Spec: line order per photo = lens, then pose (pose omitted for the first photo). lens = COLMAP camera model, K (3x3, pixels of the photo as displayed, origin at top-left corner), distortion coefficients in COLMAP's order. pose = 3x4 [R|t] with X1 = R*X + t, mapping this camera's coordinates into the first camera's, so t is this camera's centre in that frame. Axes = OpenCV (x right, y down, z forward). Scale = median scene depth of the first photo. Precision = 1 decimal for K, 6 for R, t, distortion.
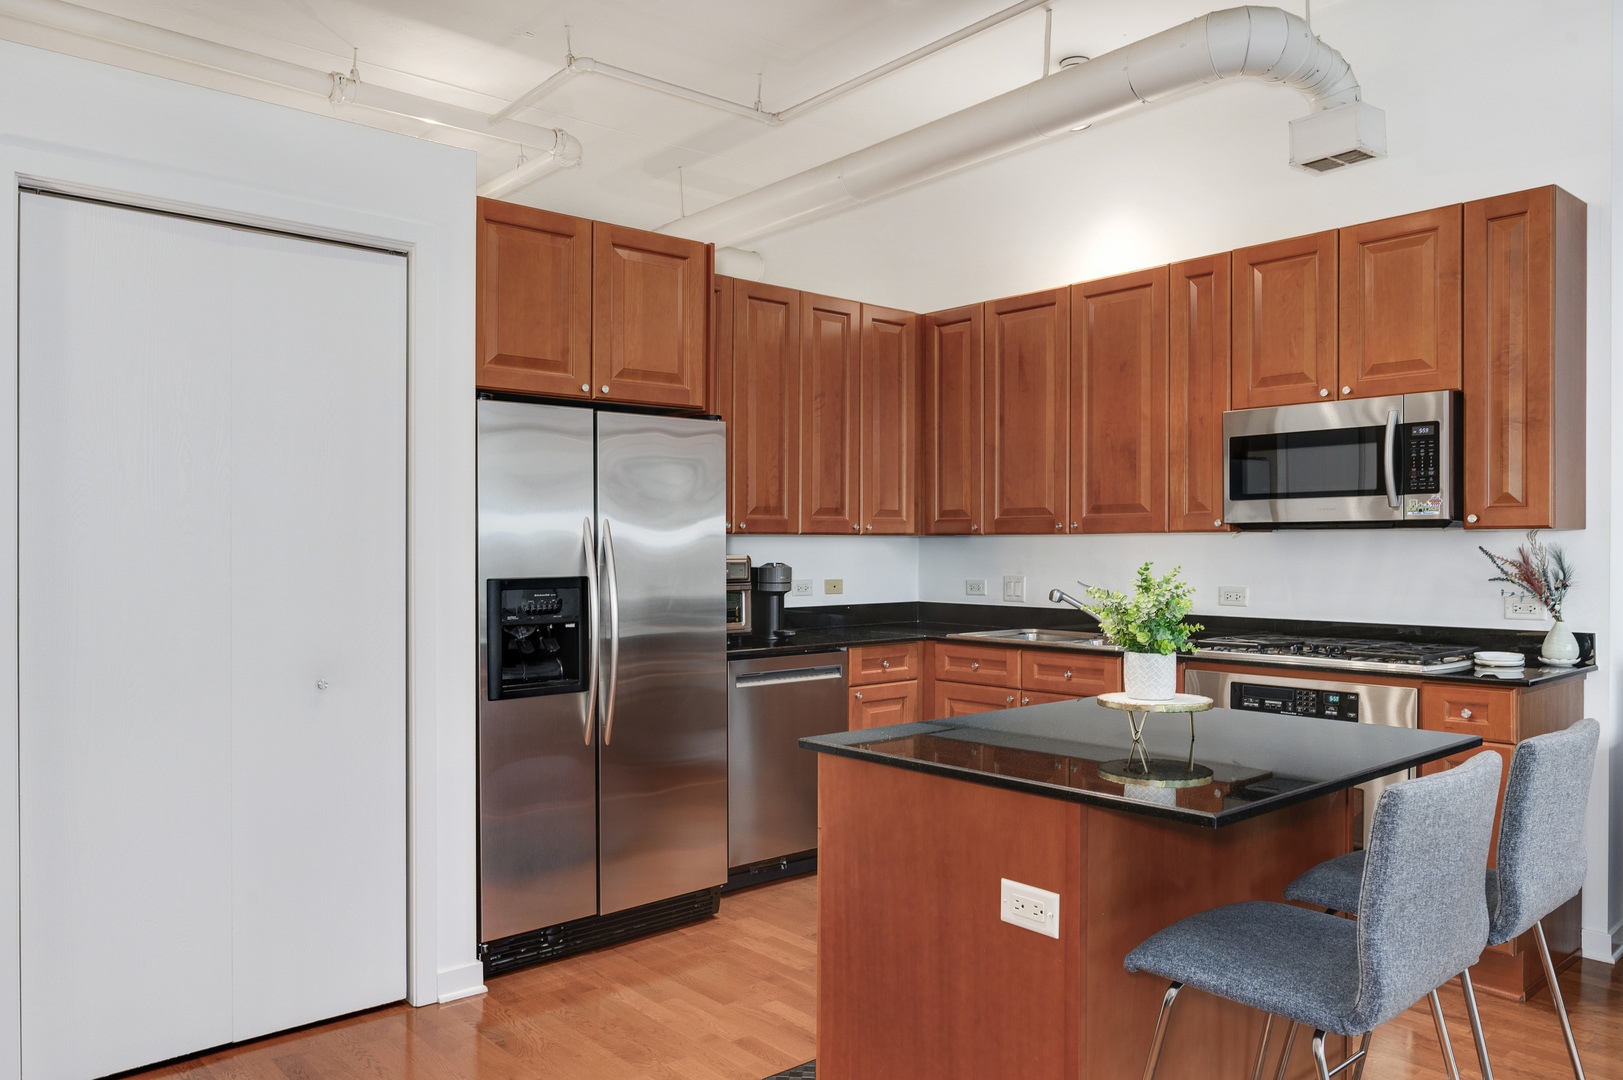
lens RADIAL K [[1133.5, 0, 811.5], [0, 1133.5, 540.0], [0, 0, 1]] dist [0.000857, -0.000251]
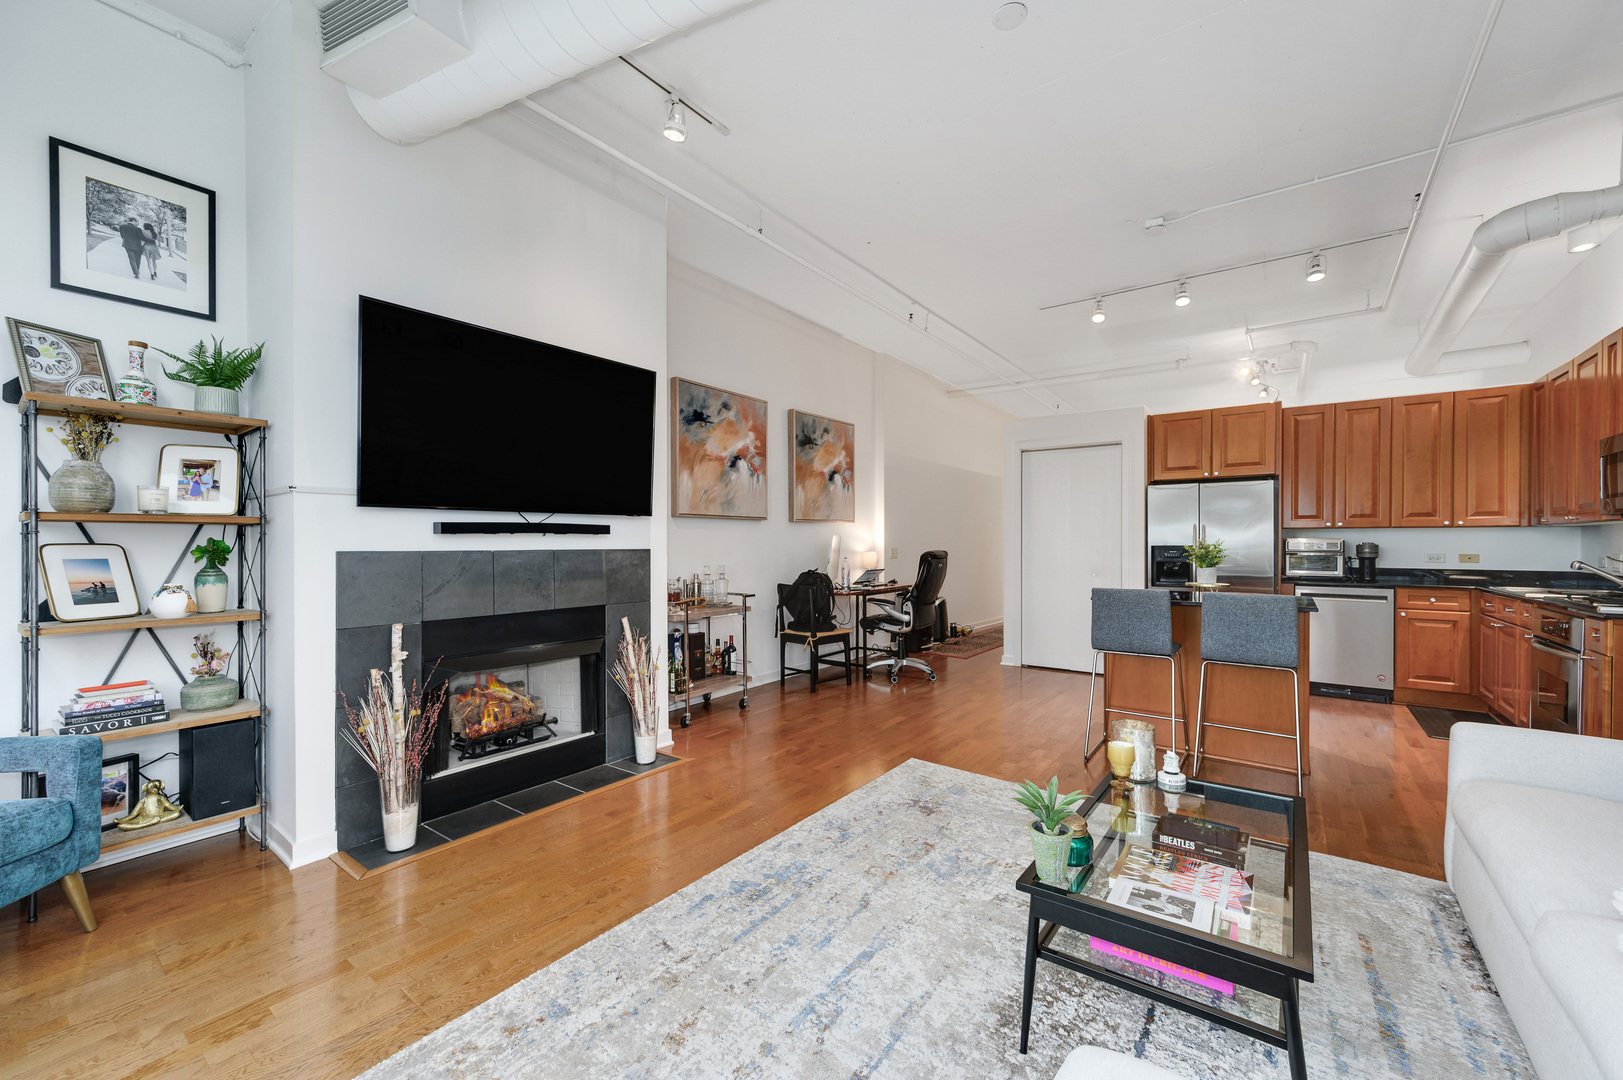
lens RADIAL K [[650.0, 0, 816.6], [0, 650.0, 548.2], [0, 0, 1]] dist [0.000364, 0.000013]
pose [[0.219902, 0.010559, -0.975465, 1.073590], [0.002412, 0.999932, 0.011368, 0.018152], [0.975519, -0.004853, 0.219862, -0.212241]]
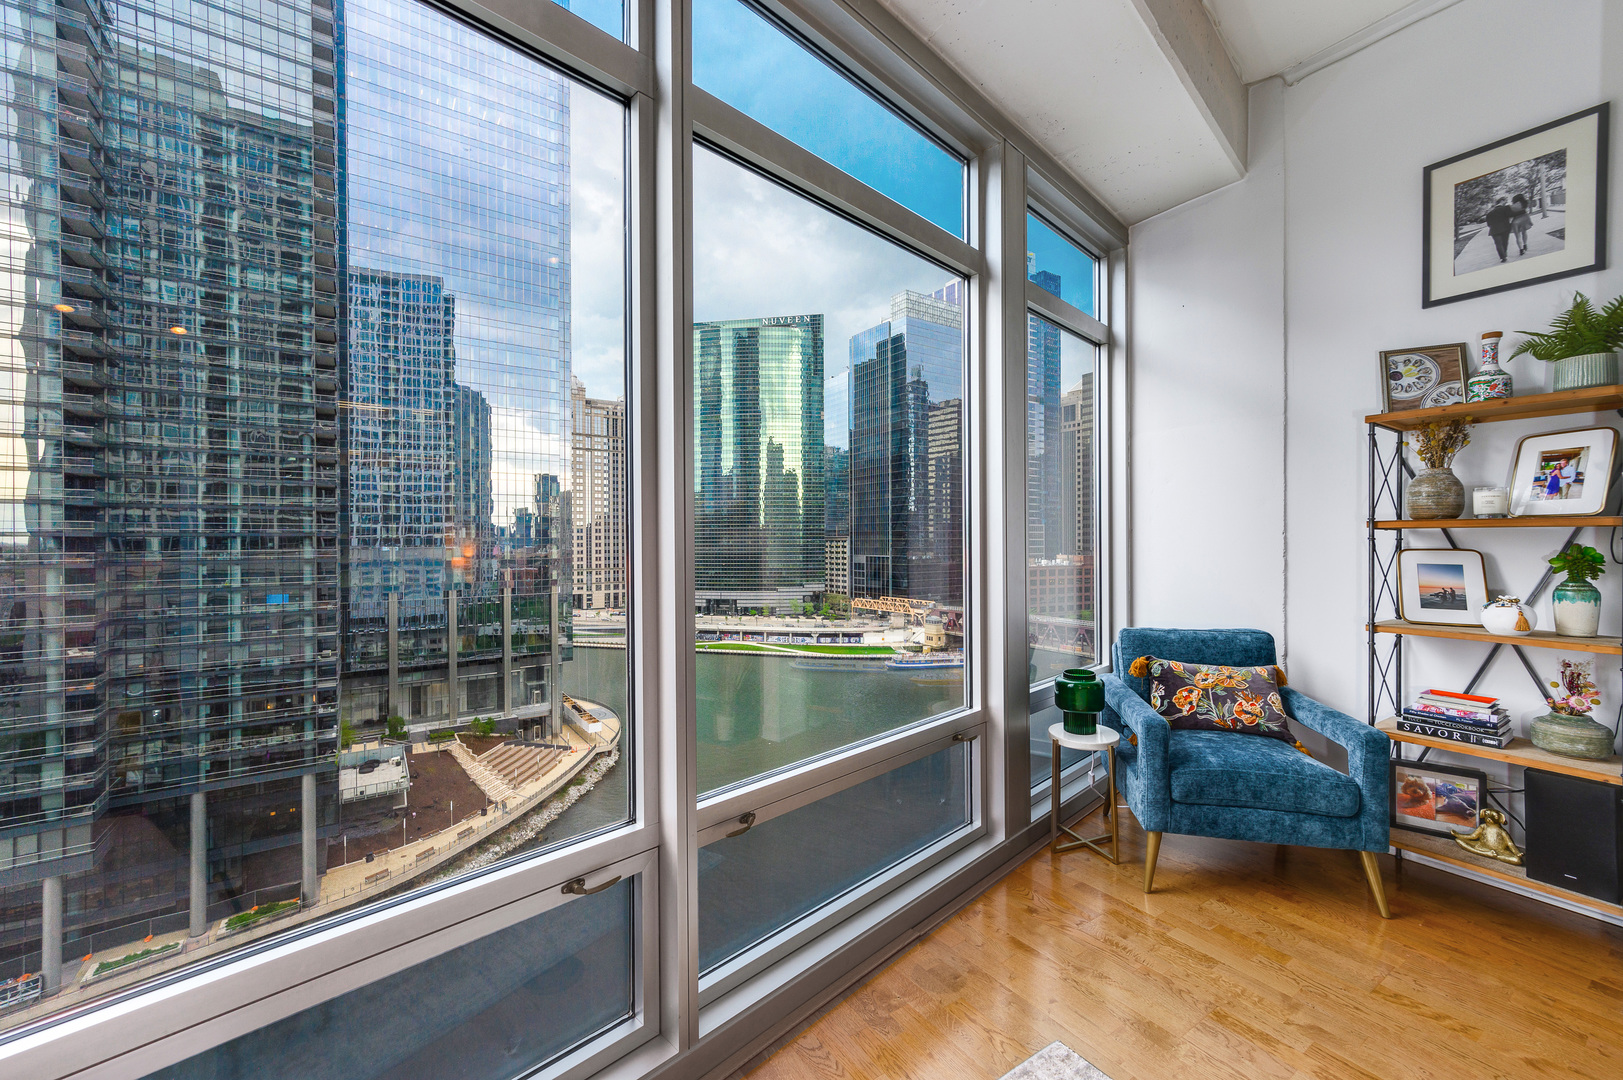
lens RADIAL K [[645.3, 0, 827.0], [0, 645.3, 540.3], [0, 0, 1]] dist [0.008785, 0.000085]
pose [[-0.994443, 0.004927, 0.105159, 0.835738], [0.005104, 0.999986, 0.001420, 0.006170], [-0.105150, 0.001948, -0.994454, -0.060490]]
